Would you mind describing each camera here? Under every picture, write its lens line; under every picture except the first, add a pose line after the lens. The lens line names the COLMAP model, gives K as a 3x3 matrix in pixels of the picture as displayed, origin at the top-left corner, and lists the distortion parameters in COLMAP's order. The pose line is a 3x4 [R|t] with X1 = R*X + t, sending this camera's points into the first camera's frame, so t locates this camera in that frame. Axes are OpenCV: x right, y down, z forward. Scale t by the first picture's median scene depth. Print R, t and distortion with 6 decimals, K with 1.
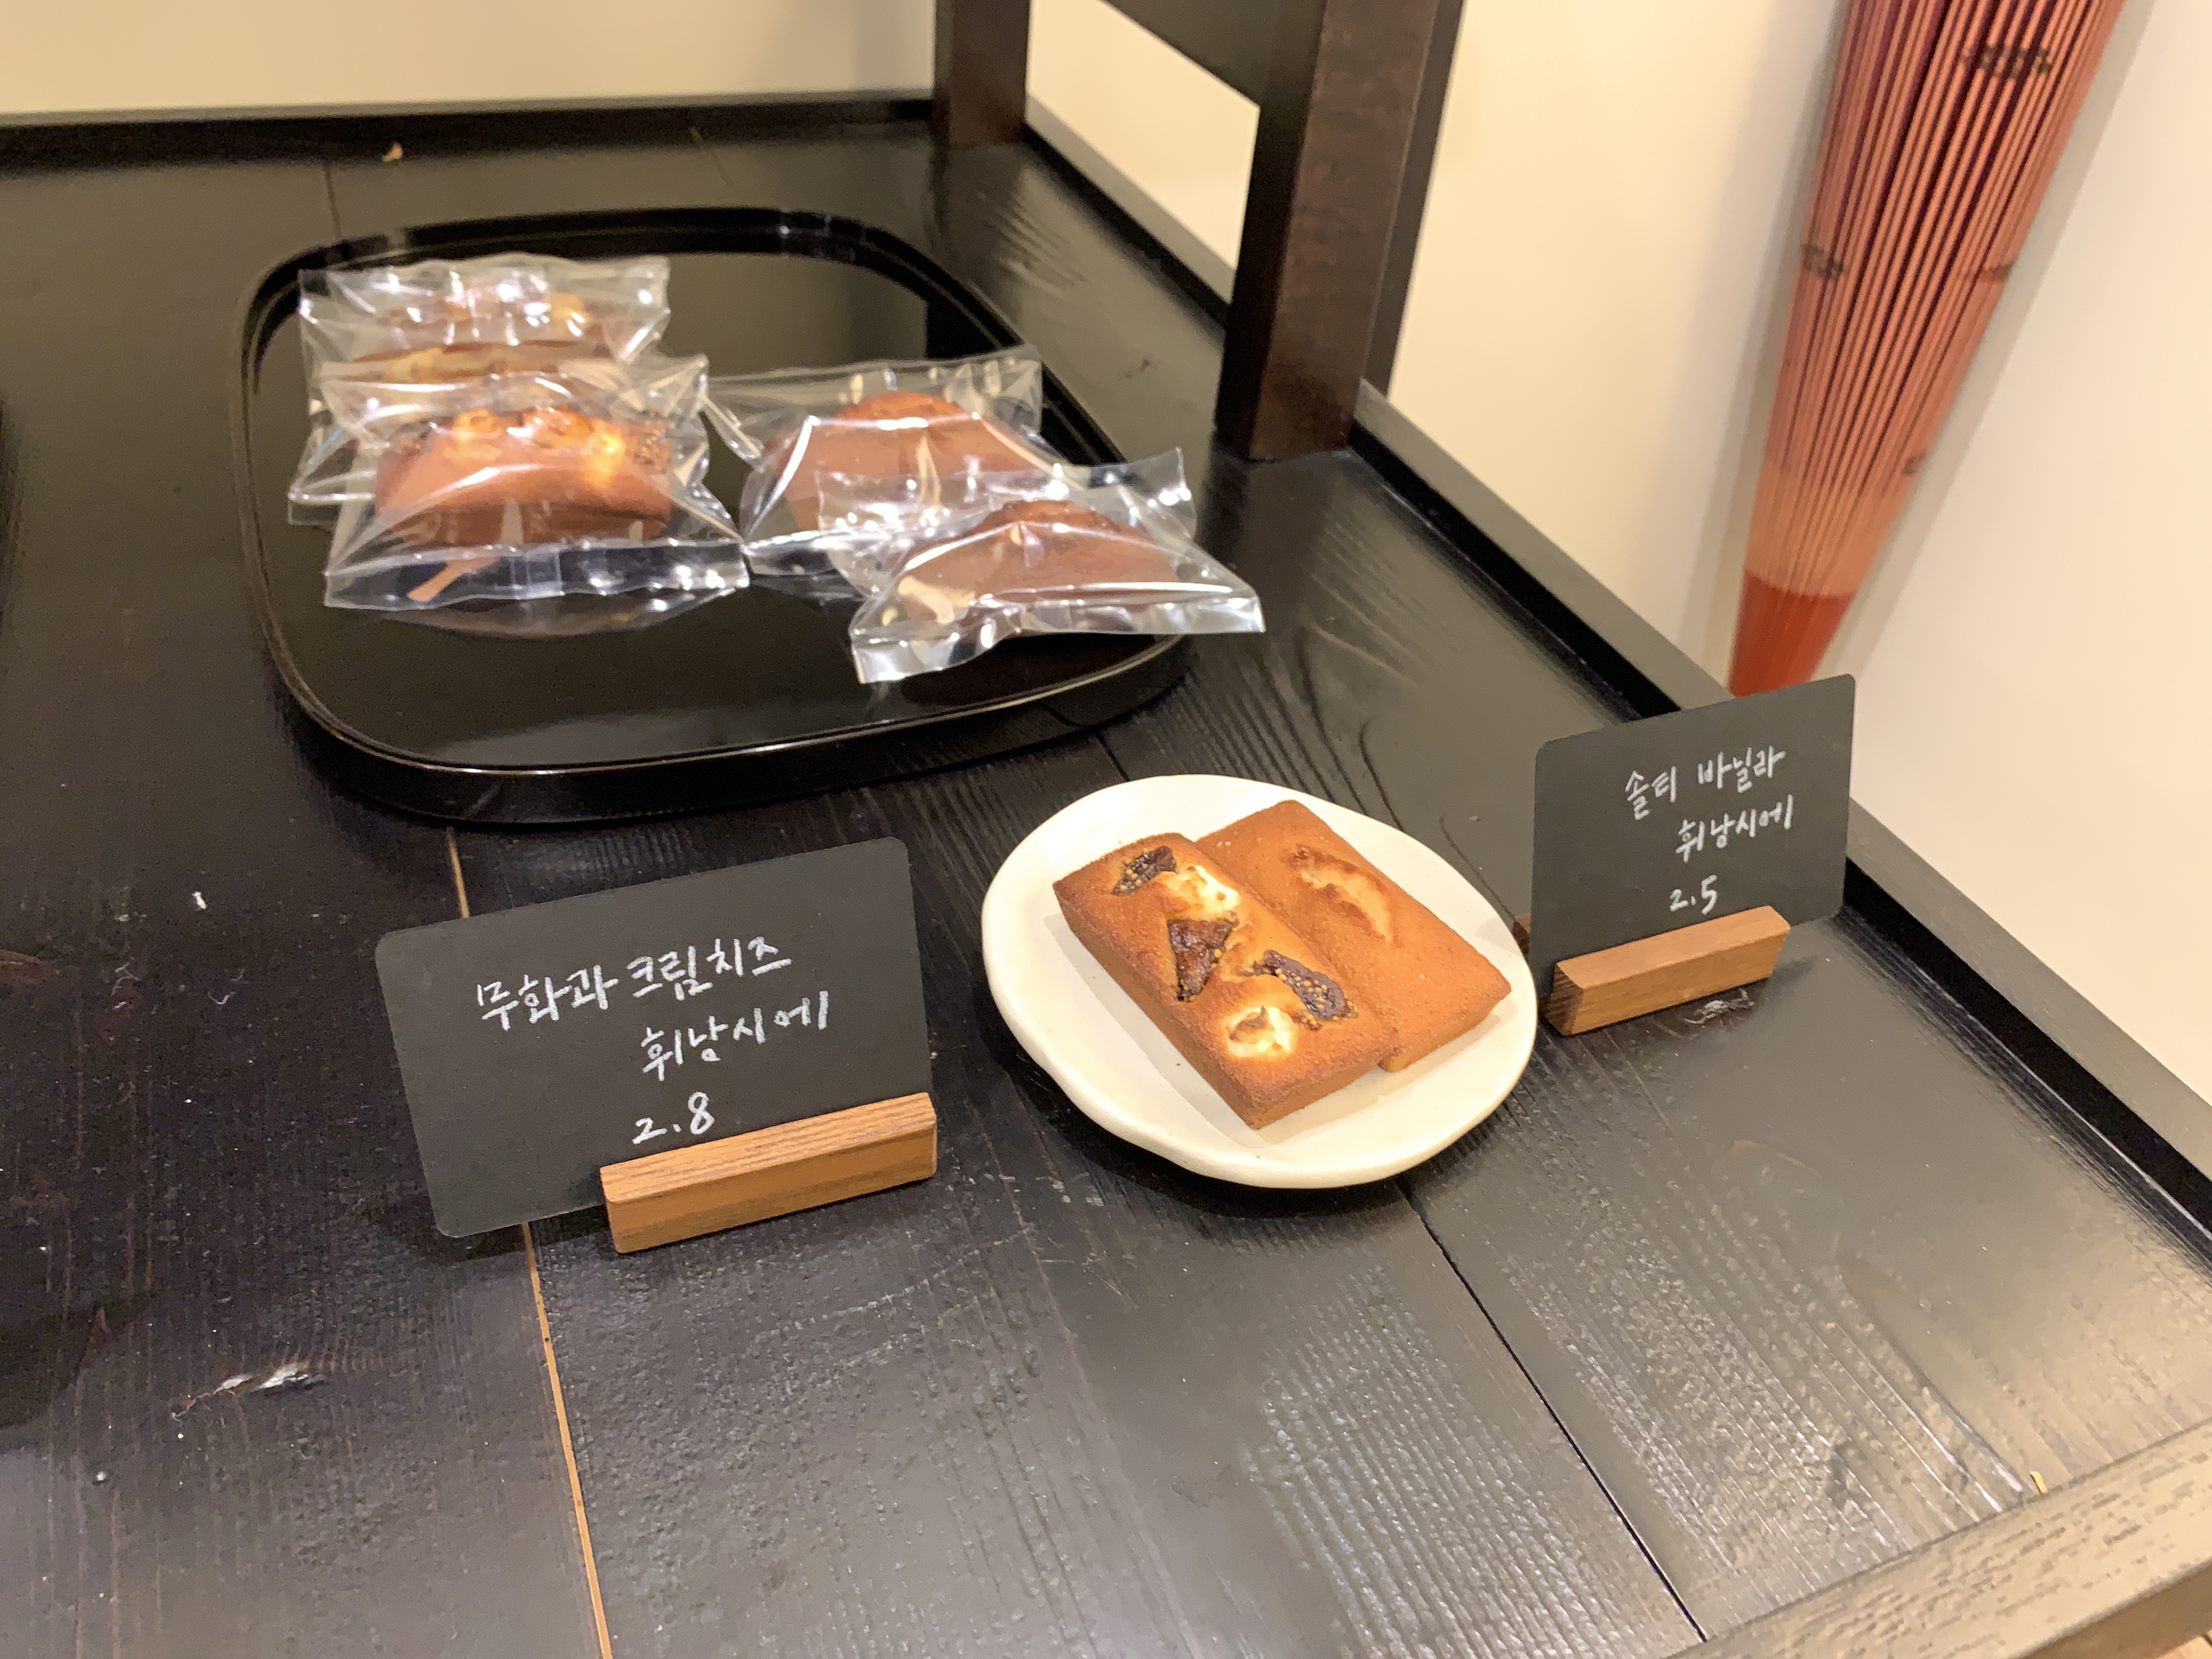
lens RADIAL K [[1691.2, 0, 1115.6], [0, 1691.2, 821.7], [0, 0, 1]] dist [0.055356, -0.079714]
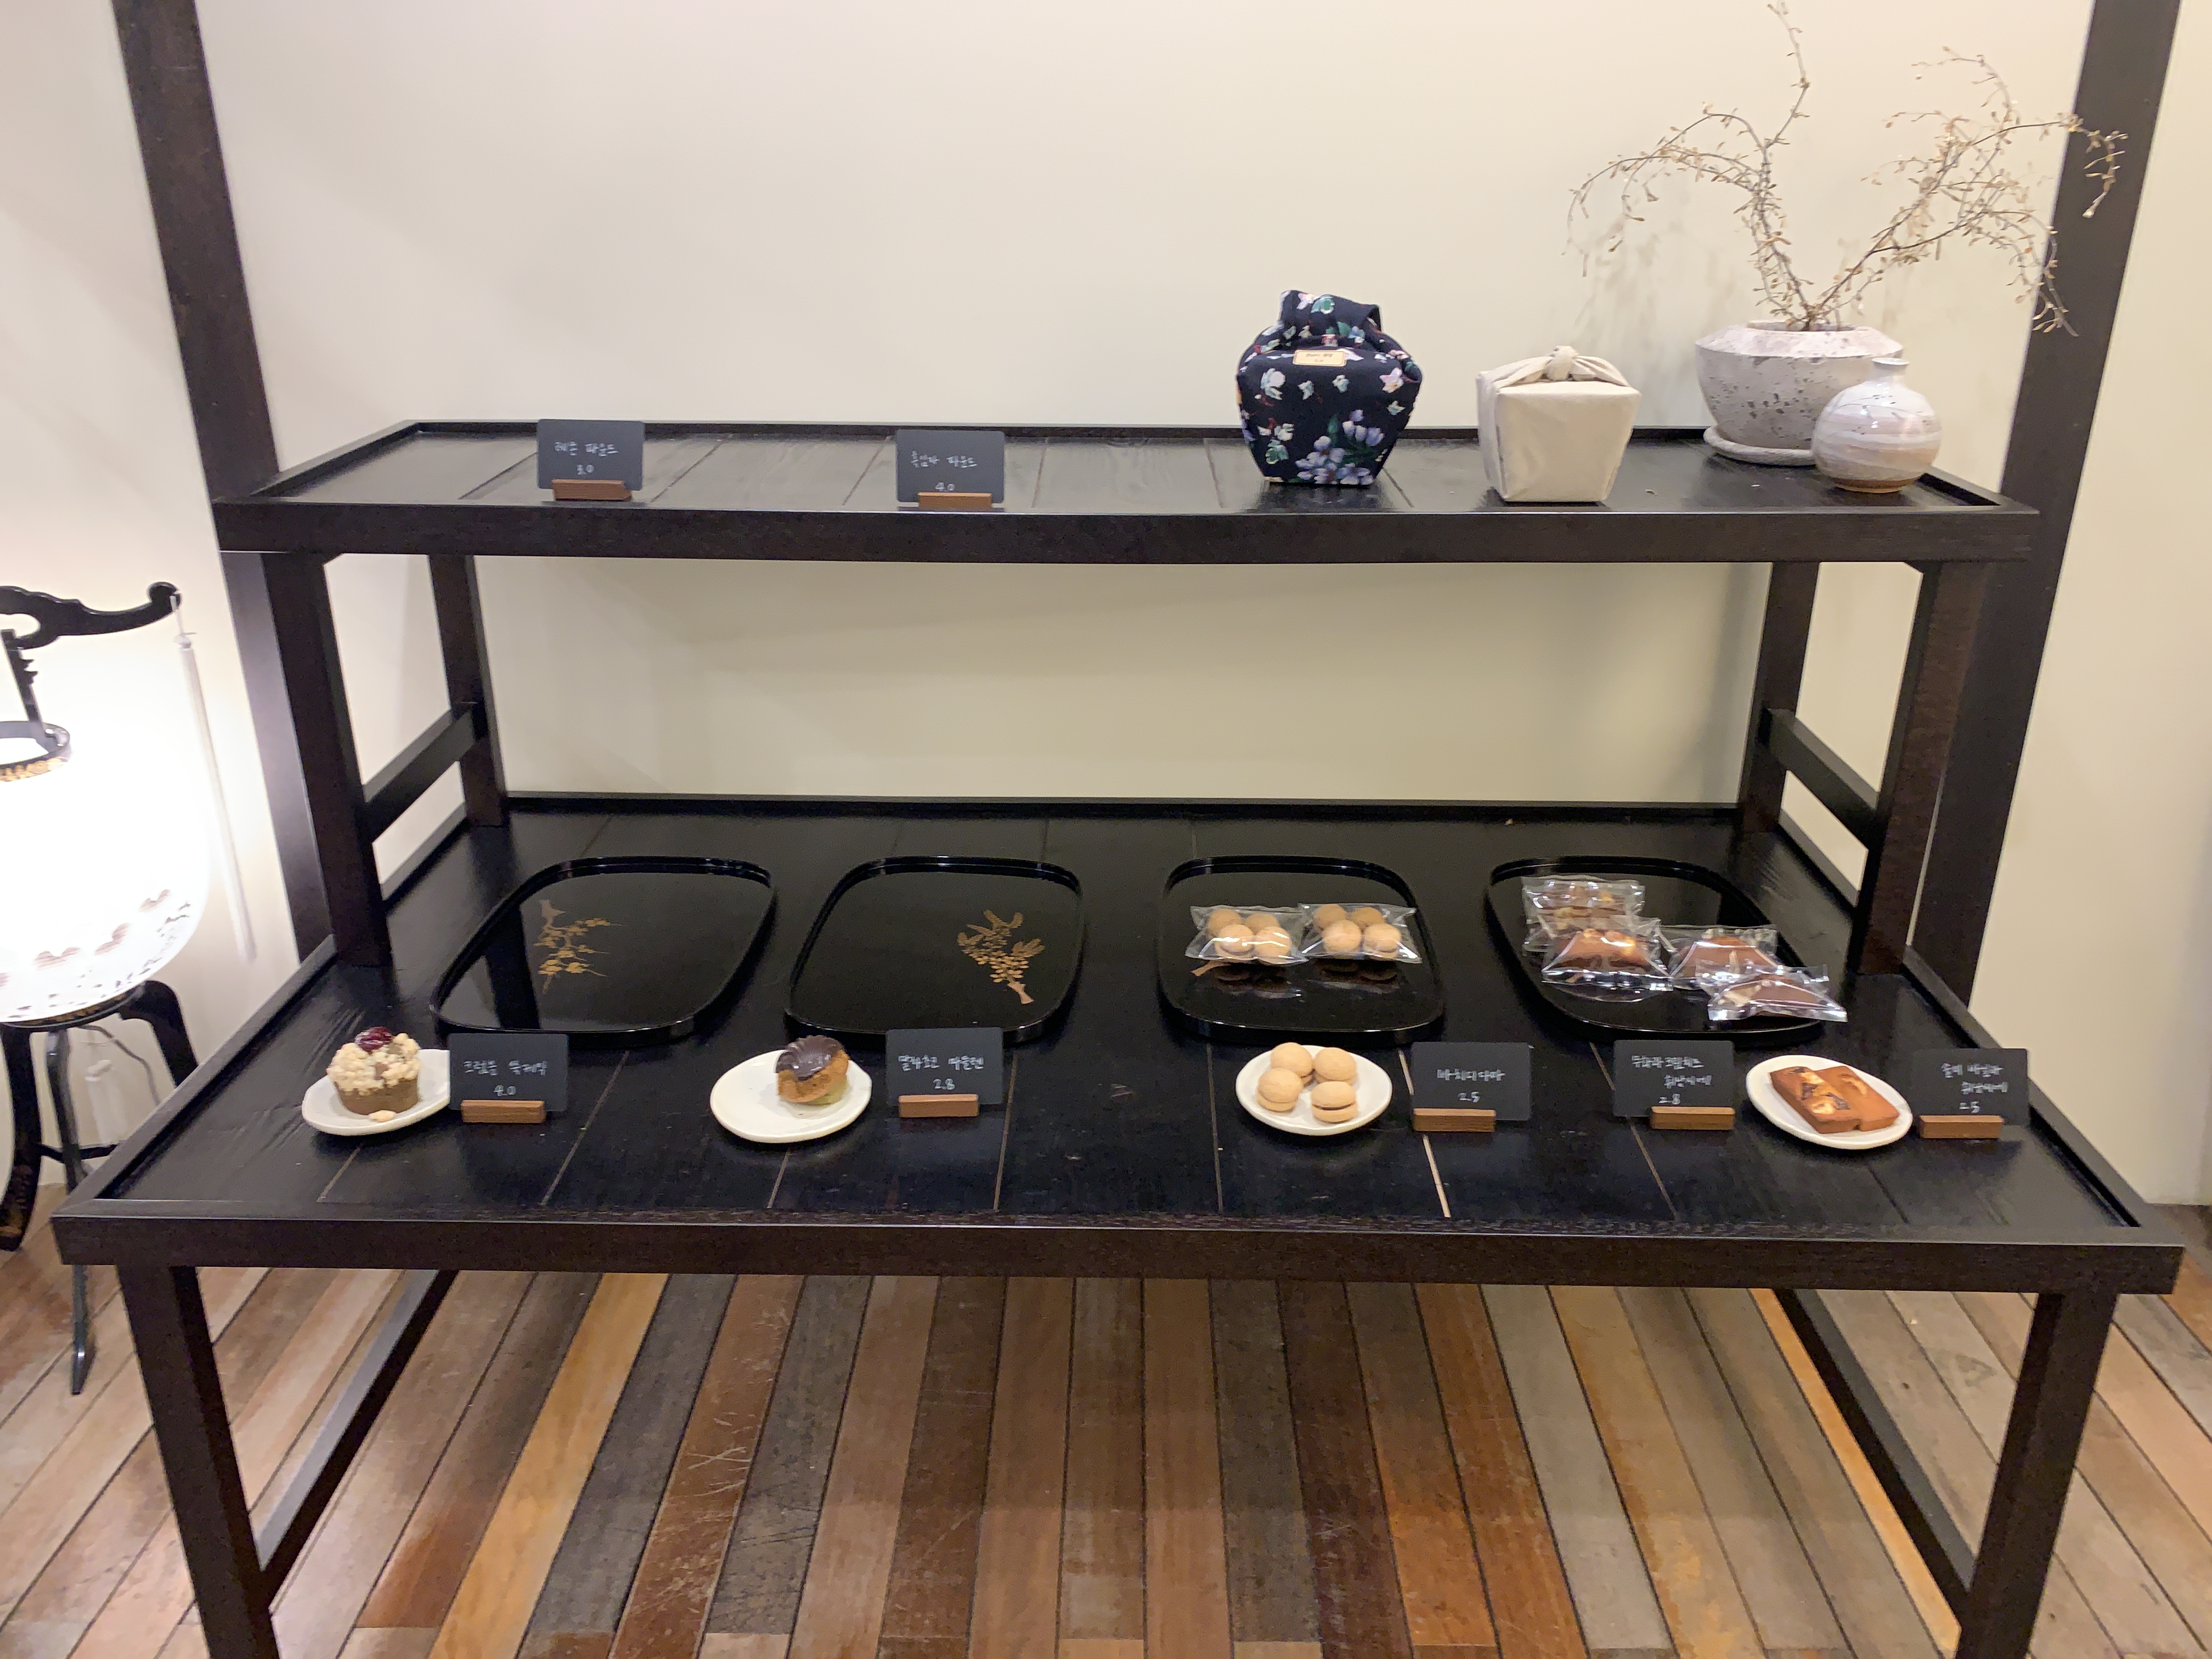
lens RADIAL K [[1691.2, 0, 1127.3], [0, 1691.2, 825.8], [0, 0, 1]] dist [0.055356, -0.079714]
pose [[0.915482, 0.076989, -0.394925, 0.083816], [-0.186725, 0.950722, -0.247509, 0.550393], [0.356409, 0.300332, 0.884745, -2.292272]]
